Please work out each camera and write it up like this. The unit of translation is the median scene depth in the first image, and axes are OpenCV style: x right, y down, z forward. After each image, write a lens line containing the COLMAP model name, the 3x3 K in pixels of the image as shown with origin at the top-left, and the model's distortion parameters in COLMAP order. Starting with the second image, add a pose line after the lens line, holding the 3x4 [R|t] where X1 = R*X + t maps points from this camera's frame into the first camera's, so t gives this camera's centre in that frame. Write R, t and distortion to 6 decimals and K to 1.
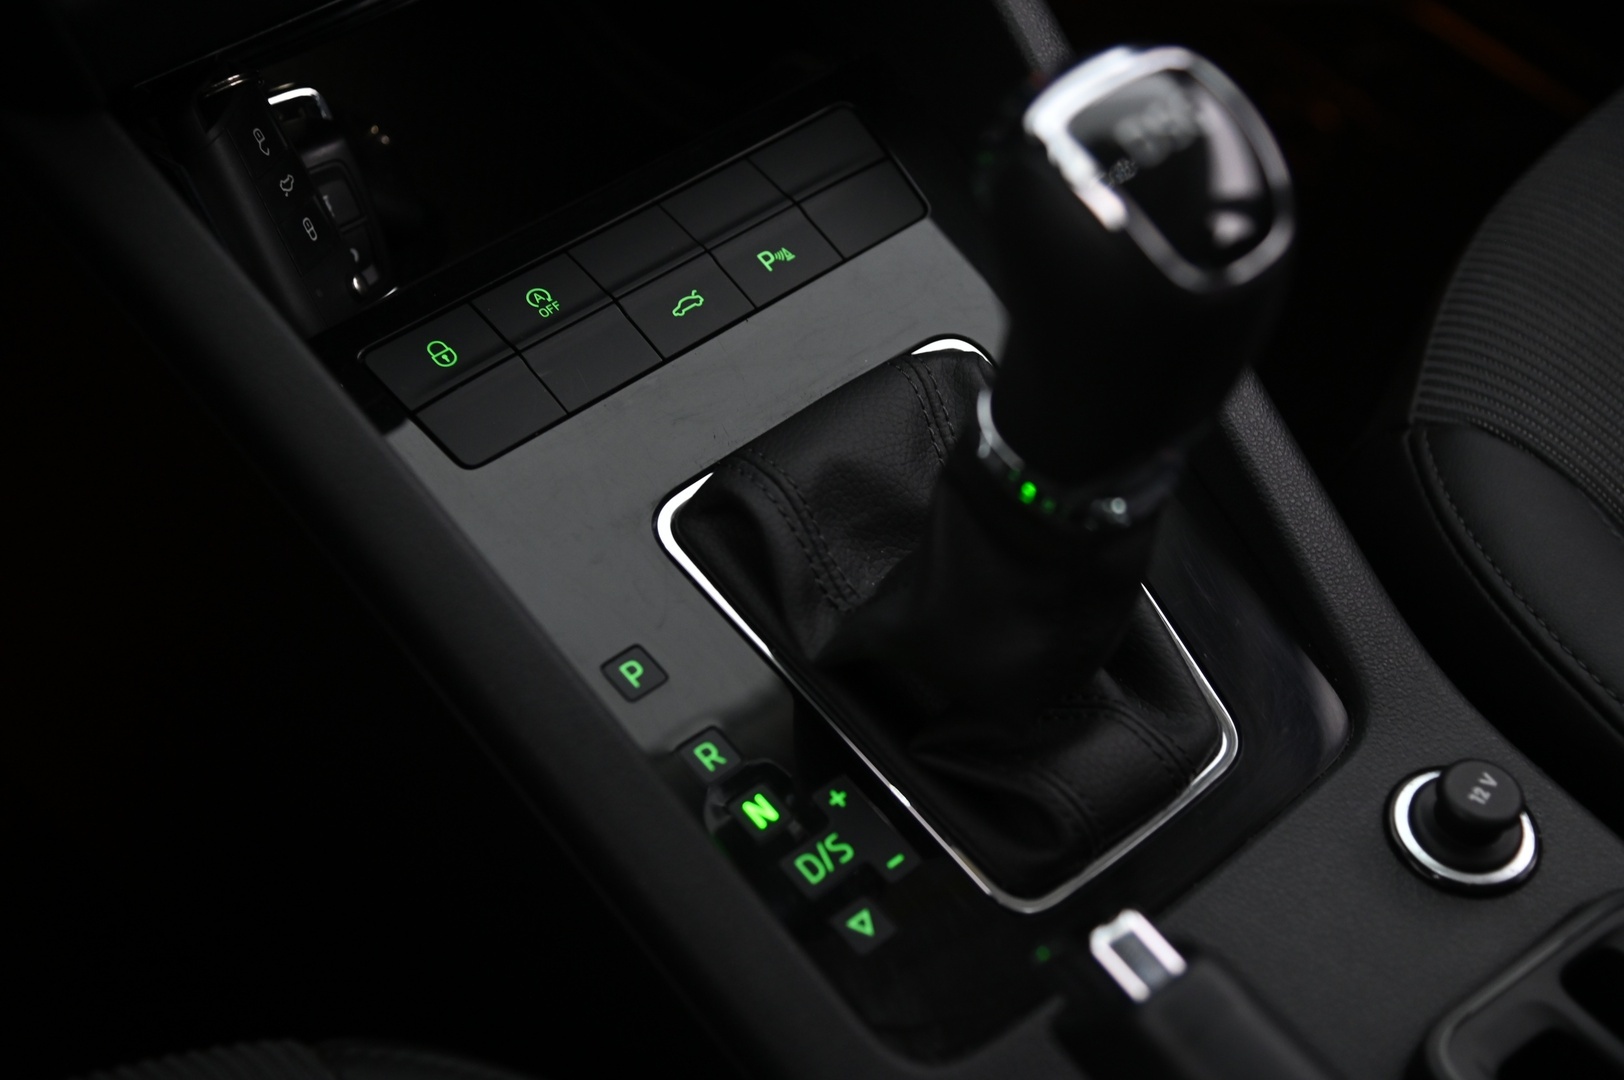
lens RADIAL K [[2363.8, 0, 811.7], [0, 2363.8, 539.8], [0, 0, 1]] dist [0.146897, 0.000000]
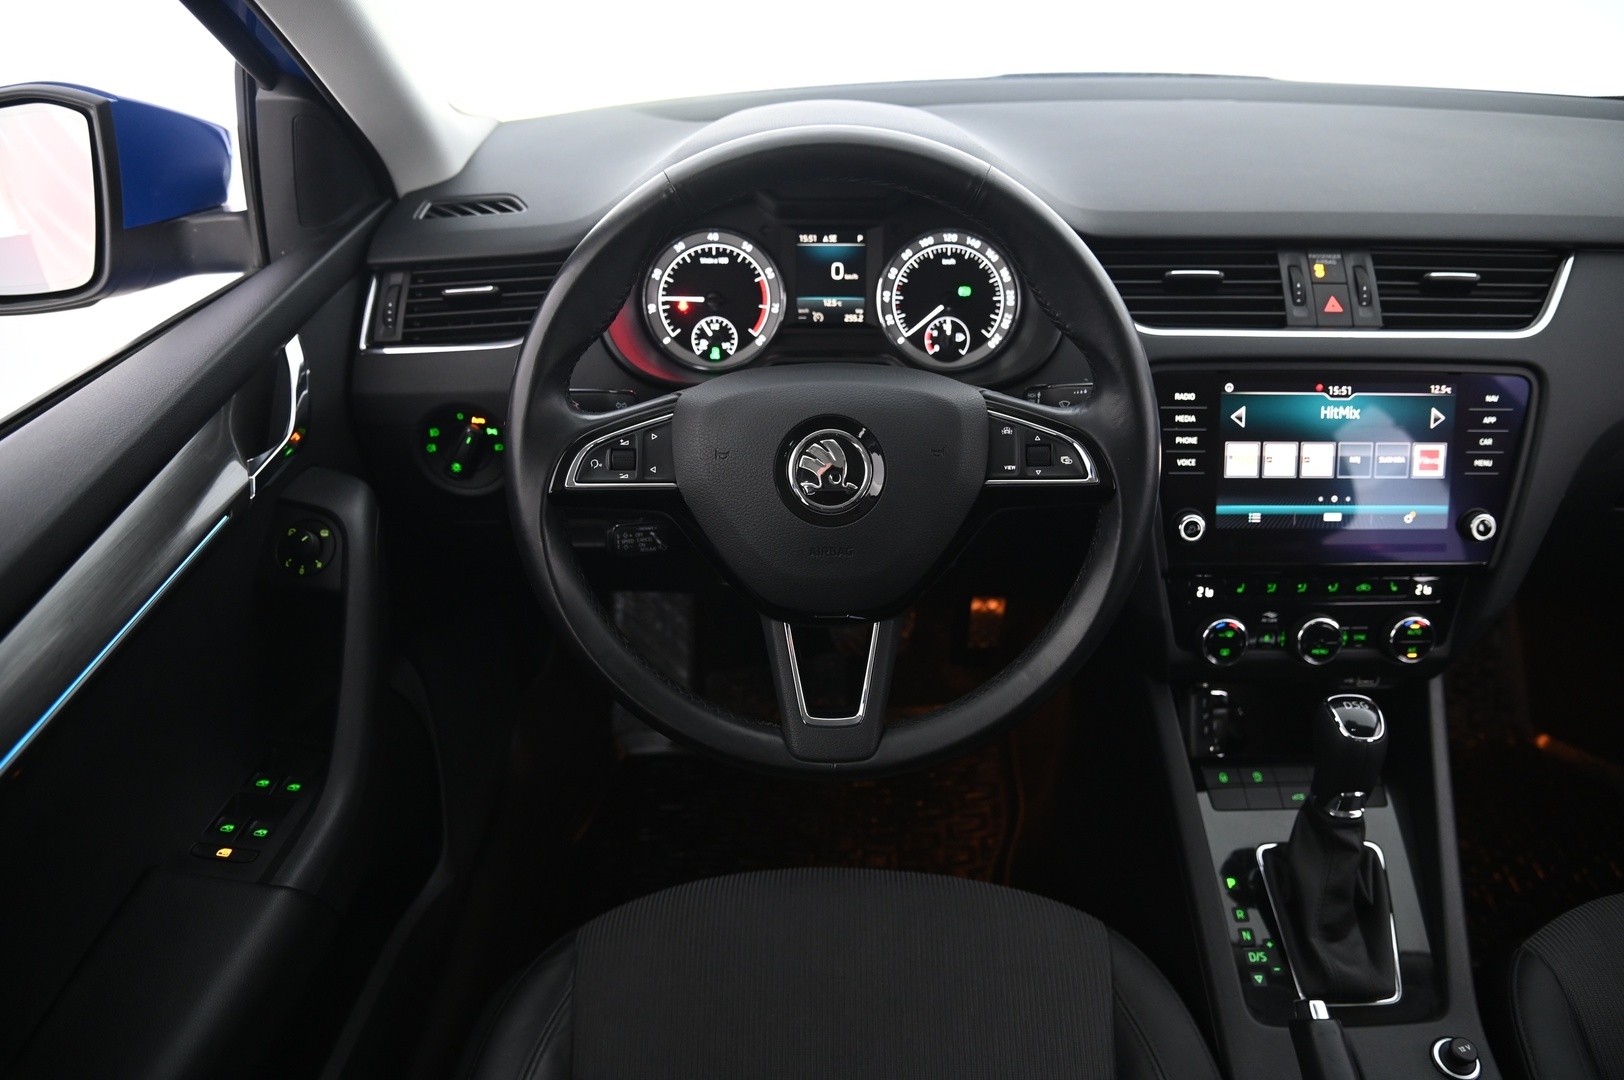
lens RADIAL K [[1108.5, 0, 804.3], [0, 1108.5, 546.1], [0, 0, 1]] dist [-0.115317, 0.048023]
pose [[0.742914, 0.346398, -0.572788, 0.192512], [-0.469405, 0.879632, -0.076860, 0.036084], [0.477219, 0.325970, 0.816092, -0.748523]]
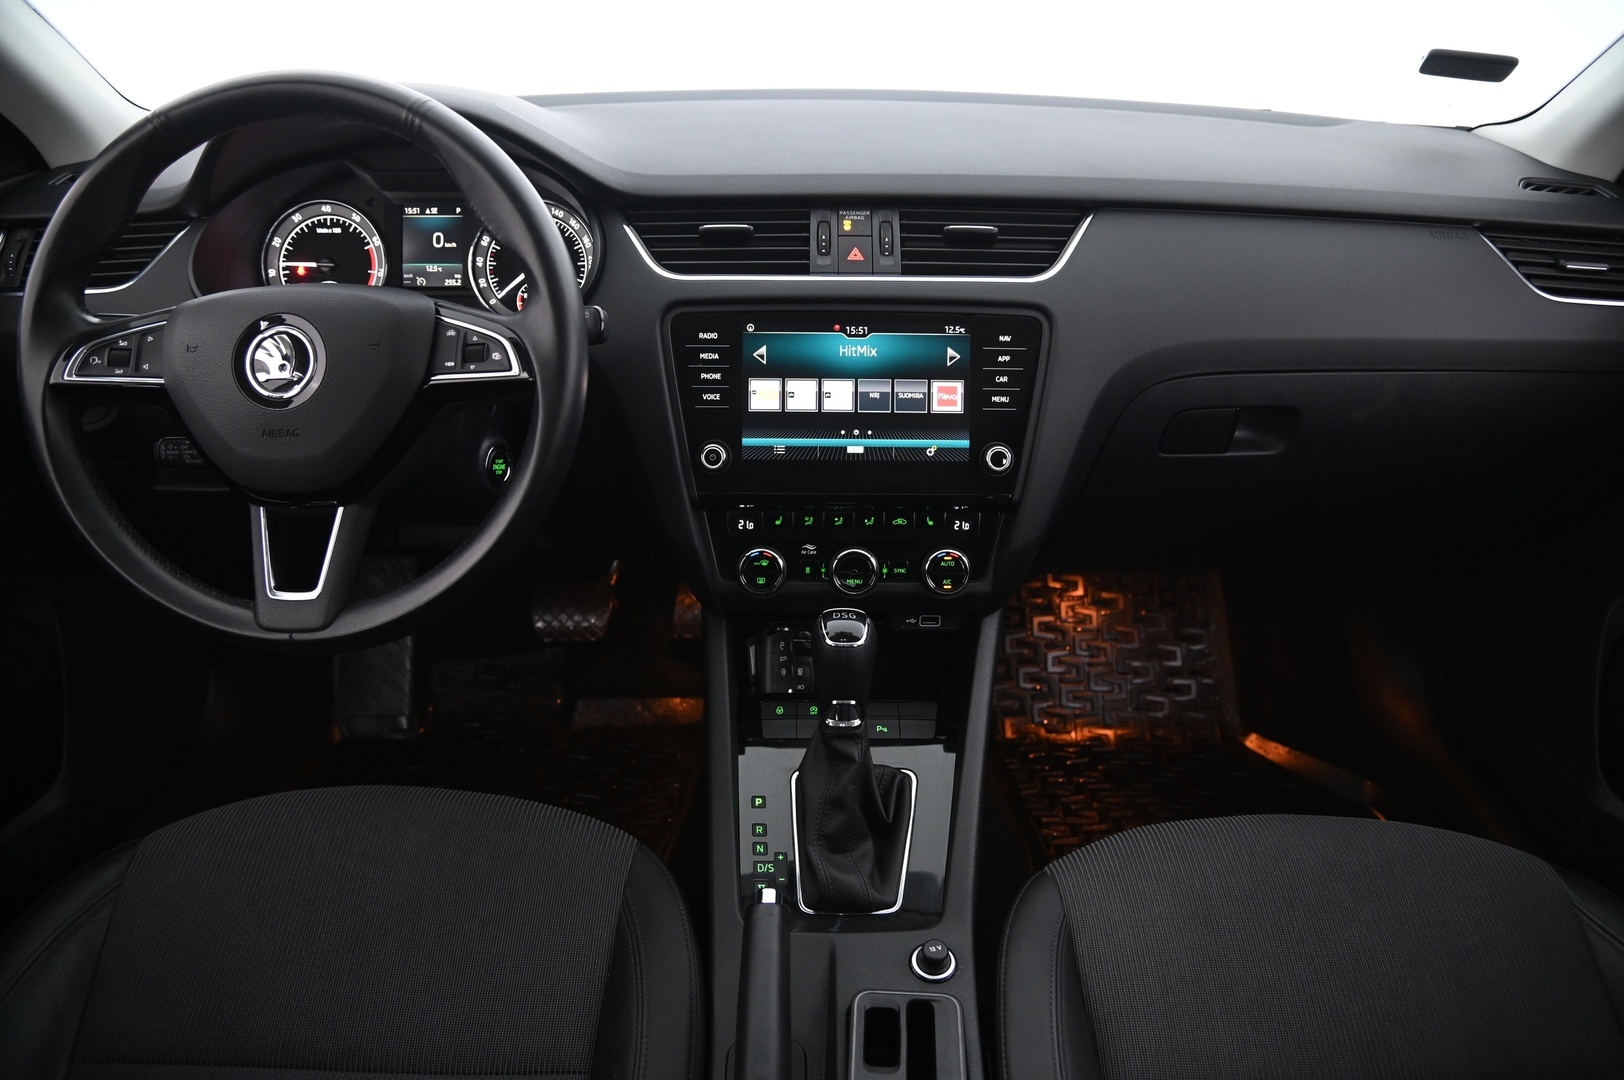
lens RADIAL K [[1108.5, 0, 797.9], [0, 1108.5, 537.7], [0, 0, 1]] dist [-0.115317, 0.048023]
pose [[0.750552, 0.299530, -0.589027, 0.813814], [-0.476999, 0.862458, -0.169228, -0.034107], [0.457322, 0.407979, 0.790196, -0.448976]]
